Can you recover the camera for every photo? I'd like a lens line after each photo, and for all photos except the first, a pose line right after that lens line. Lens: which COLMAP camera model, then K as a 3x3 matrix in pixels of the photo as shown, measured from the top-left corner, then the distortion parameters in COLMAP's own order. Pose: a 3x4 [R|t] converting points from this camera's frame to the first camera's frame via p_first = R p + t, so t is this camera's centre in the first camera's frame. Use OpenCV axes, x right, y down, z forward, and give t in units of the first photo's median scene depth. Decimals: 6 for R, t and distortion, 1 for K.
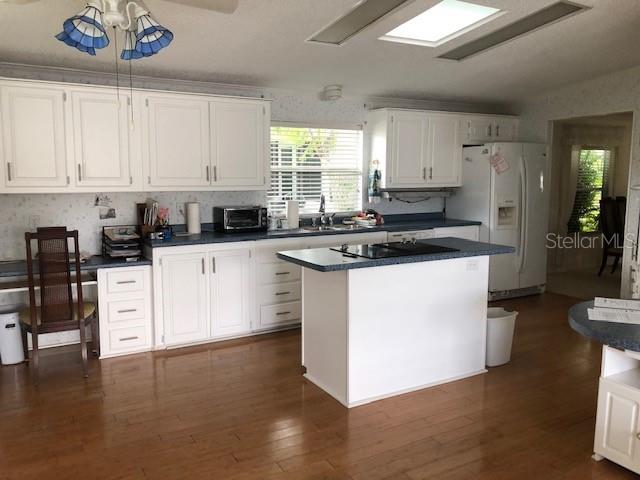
lens RADIAL K [[522.3, 0, 320.0], [0, 522.3, 240.0], [0, 0, 1]] dist [0.031181, -0.002296]
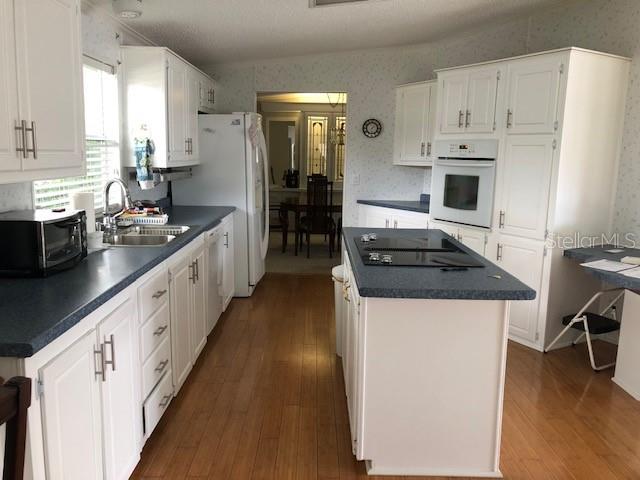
lens RADIAL K [[522.3, 0, 320.0], [0, 522.3, 240.0], [0, 0, 1]] dist [0.031181, -0.002296]
pose [[0.493913, -0.130320, 0.859690, -0.361249], [0.089436, 0.991075, 0.098853, -0.053301], [-0.864899, 0.028063, 0.501161, 0.474529]]
